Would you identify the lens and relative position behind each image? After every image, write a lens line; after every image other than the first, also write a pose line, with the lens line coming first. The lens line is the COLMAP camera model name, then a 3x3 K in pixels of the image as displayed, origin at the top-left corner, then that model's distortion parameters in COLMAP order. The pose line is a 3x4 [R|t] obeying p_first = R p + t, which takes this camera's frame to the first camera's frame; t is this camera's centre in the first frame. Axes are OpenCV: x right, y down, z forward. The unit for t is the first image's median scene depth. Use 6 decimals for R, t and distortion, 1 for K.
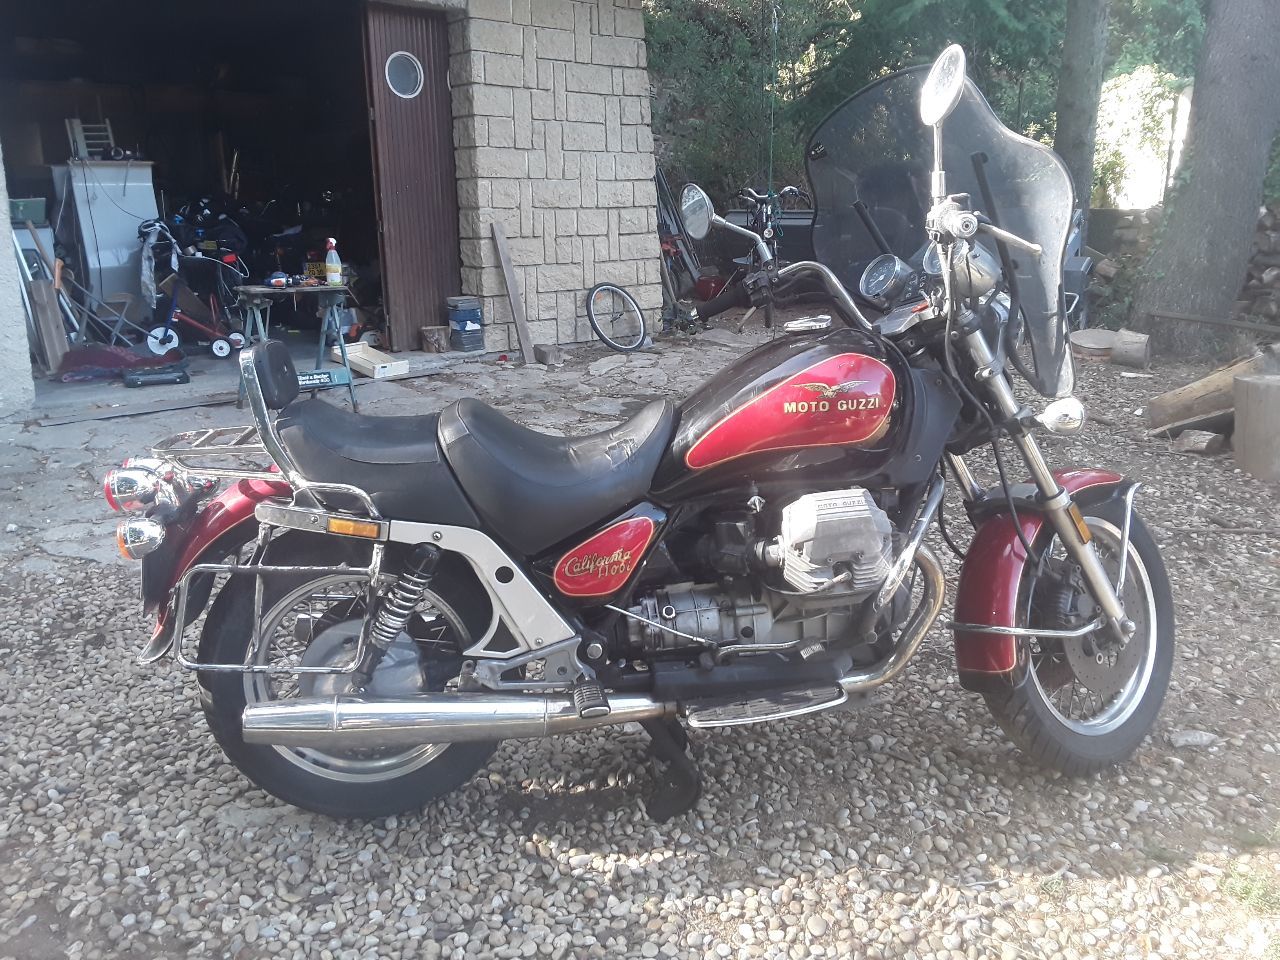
lens RADIAL K [[1002.1, 0, 643.1], [0, 1002.1, 479.5], [0, 0, 1]] dist [0.076475, -0.109641]
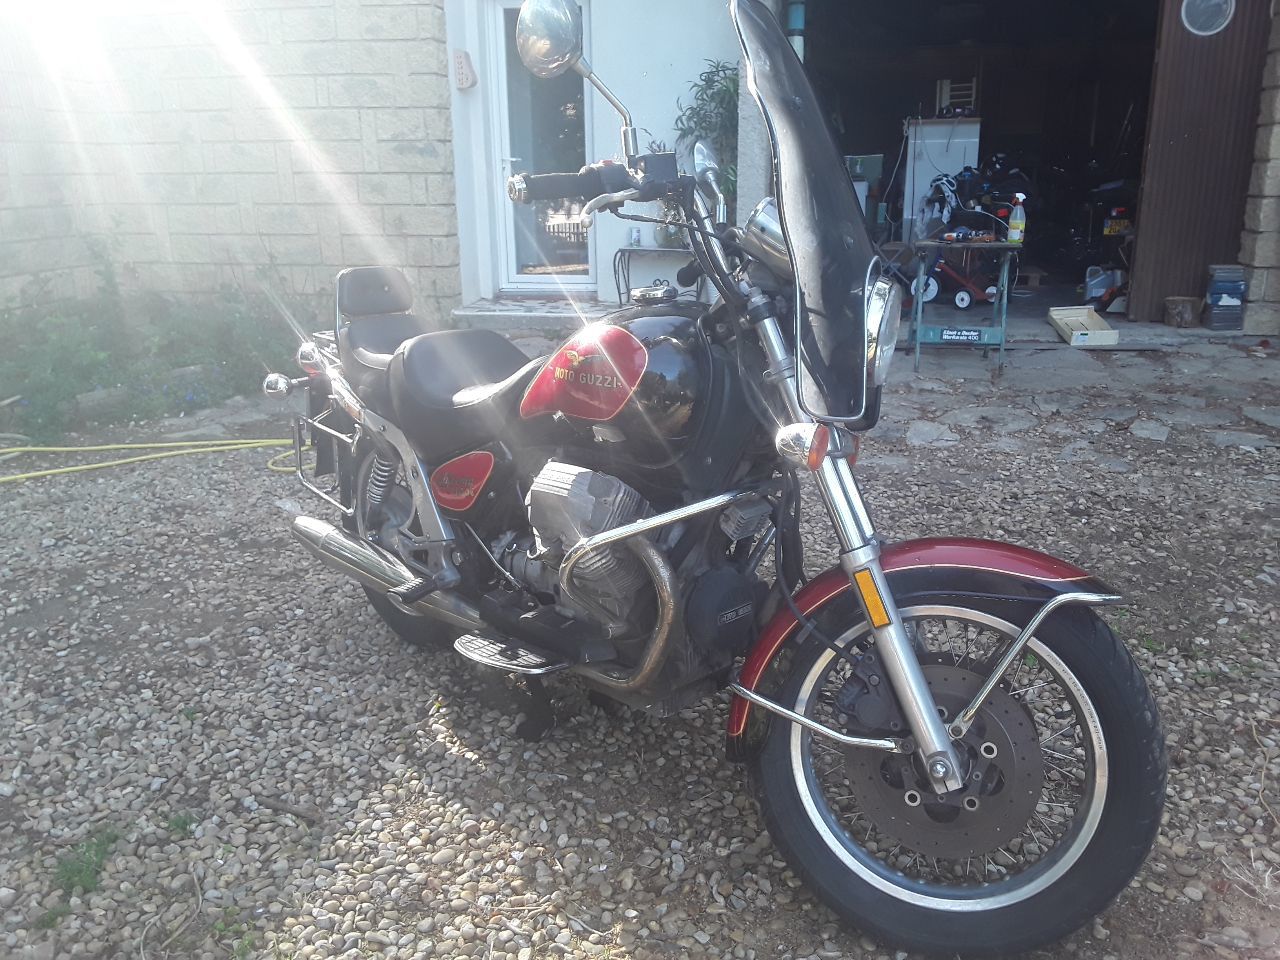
lens RADIAL K [[1002.1, 0, 642.9], [0, 1002.1, 479.8], [0, 0, 1]] dist [0.076475, -0.109641]
pose [[0.624966, 0.231538, -0.745525, 0.192158], [-0.199499, 0.970662, 0.134222, -0.023587], [0.754730, 0.064847, 0.652823, 0.085772]]
